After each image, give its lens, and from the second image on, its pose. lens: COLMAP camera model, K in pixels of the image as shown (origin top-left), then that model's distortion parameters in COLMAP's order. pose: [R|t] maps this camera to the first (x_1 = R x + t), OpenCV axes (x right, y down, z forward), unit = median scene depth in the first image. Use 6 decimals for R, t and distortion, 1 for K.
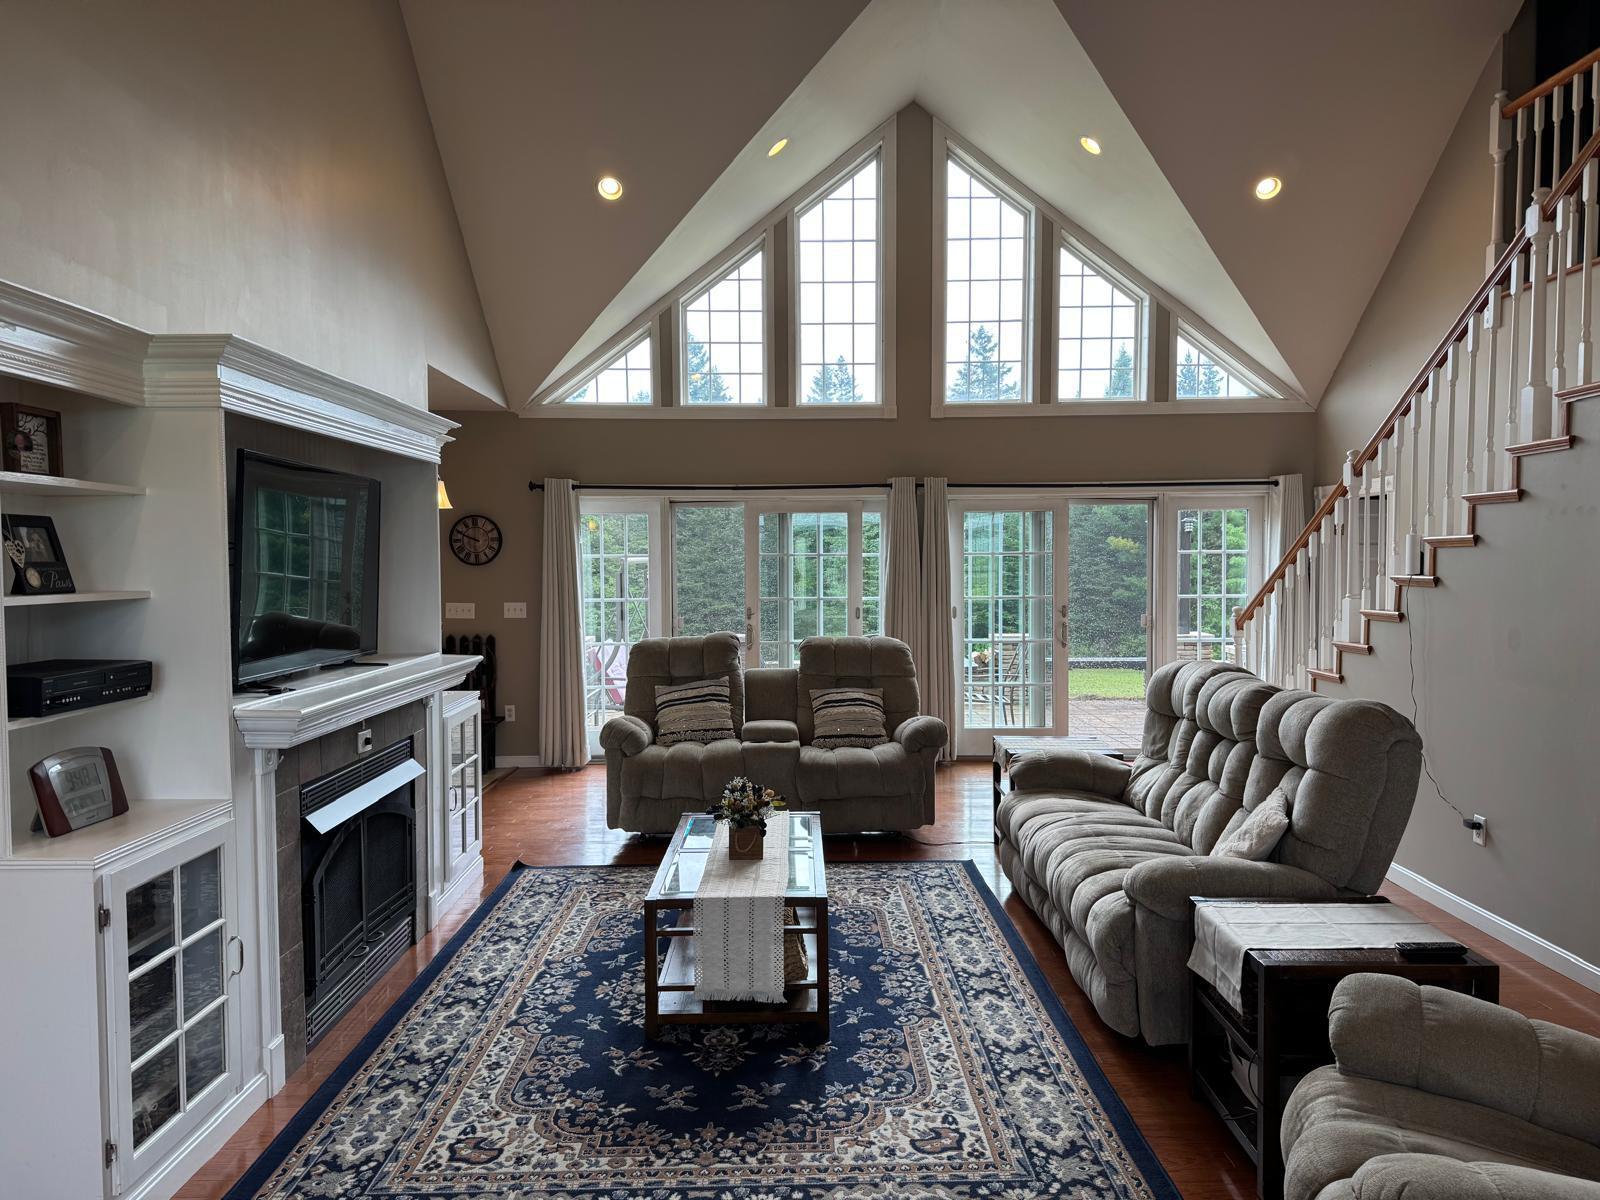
lens RADIAL K [[1118.5, 0, 797.2], [0, 1118.5, 593.6], [0, 0, 1]] dist [0.032579, -0.033765]
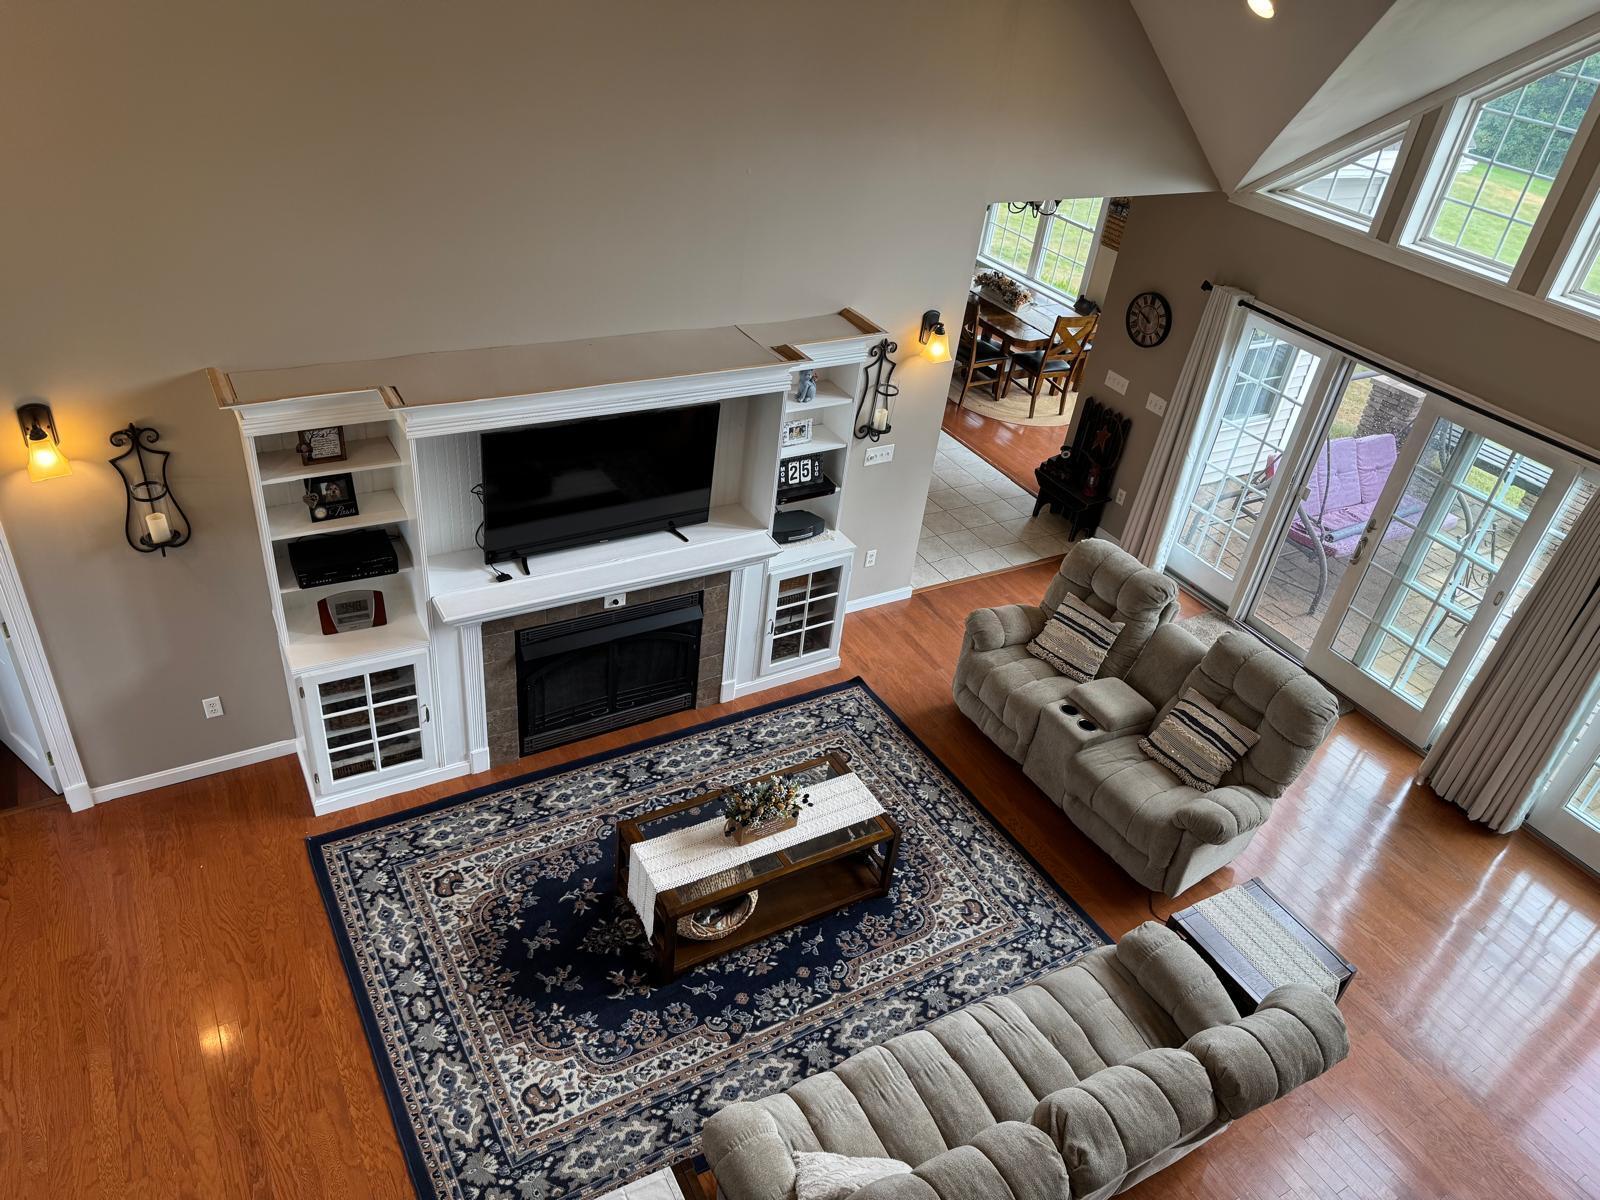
lens RADIAL K [[1118.5, 0, 795.2], [0, 1118.5, 595.7], [0, 0, 1]] dist [0.032579, -0.033765]
pose [[0.494991, 0.539959, -0.680755, 0.840349], [-0.143761, 0.823565, 0.548702, -0.828442], [0.856923, -0.173736, 0.485282, 0.599810]]
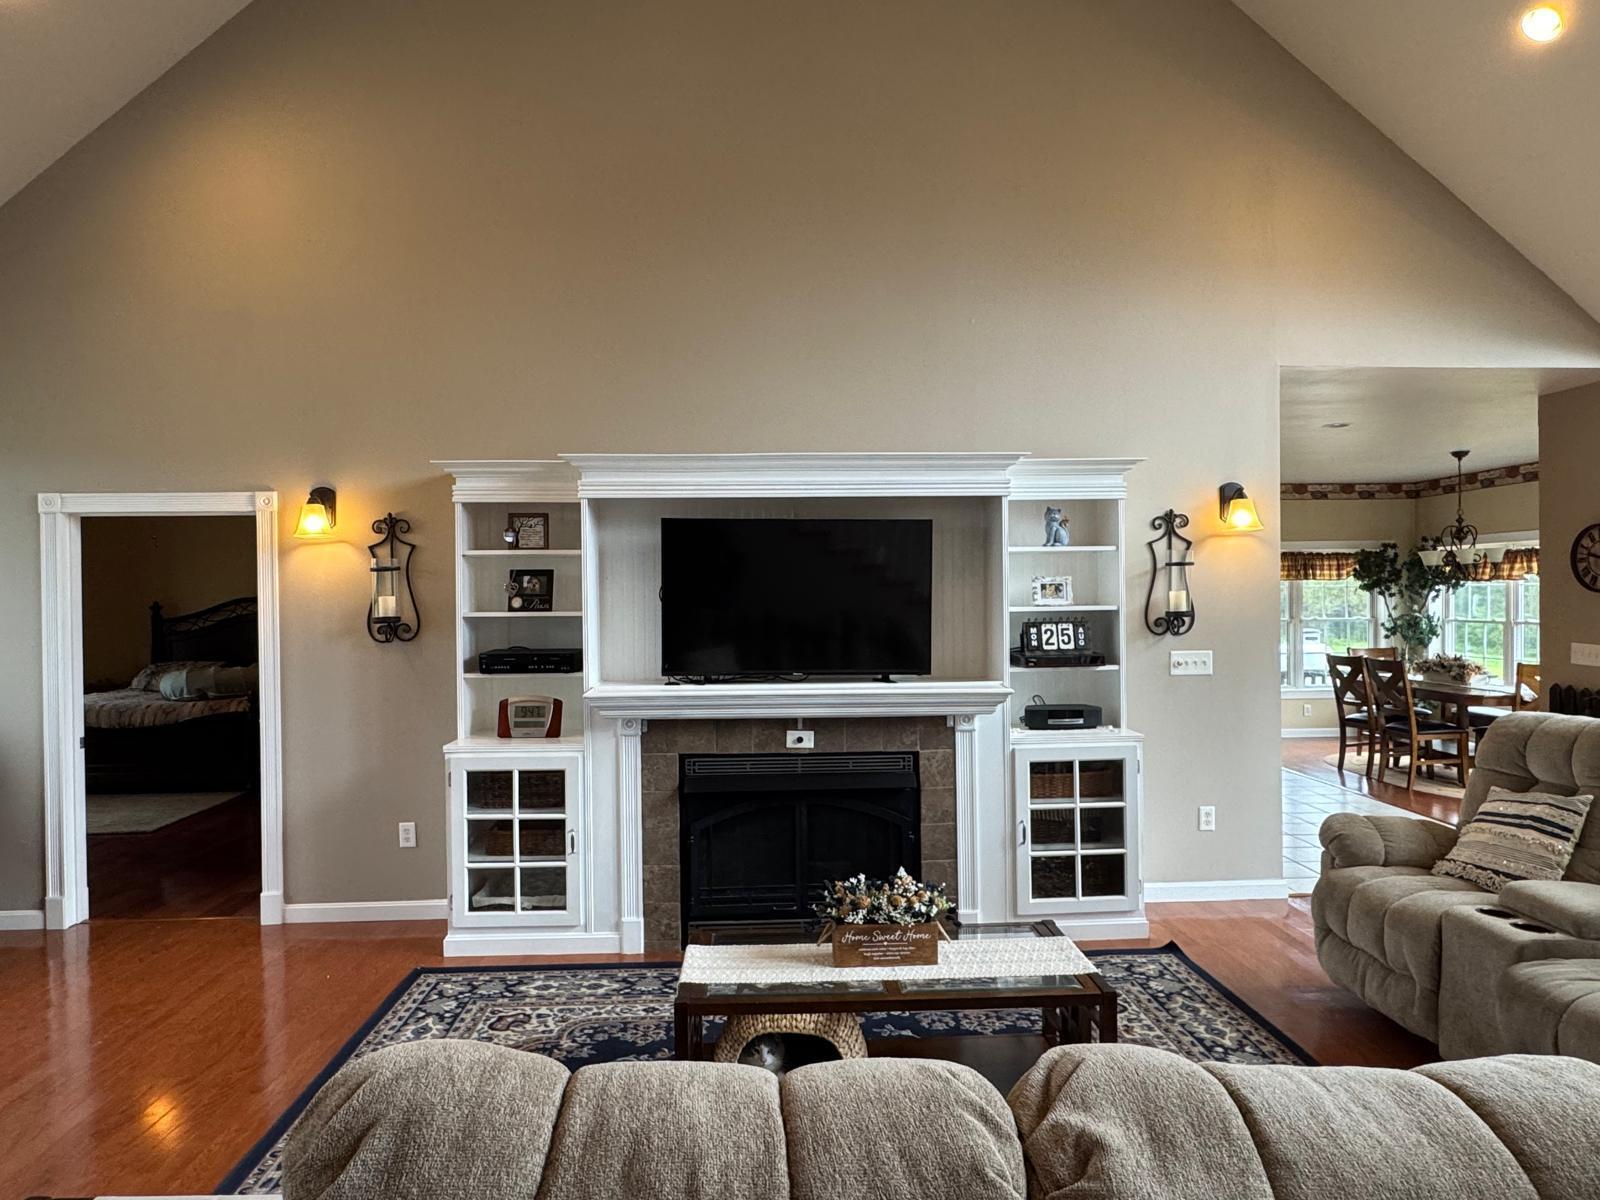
lens RADIAL K [[990.9, 0, 794.0], [0, 990.9, 604.5], [0, 0, 1]] dist [-0.006219, 0.004619]
pose [[0.029297, 0.014030, -0.999472, 0.814358], [-0.022950, 0.999647, 0.013359, -0.035453], [0.999307, 0.022547, 0.029609, 1.140311]]
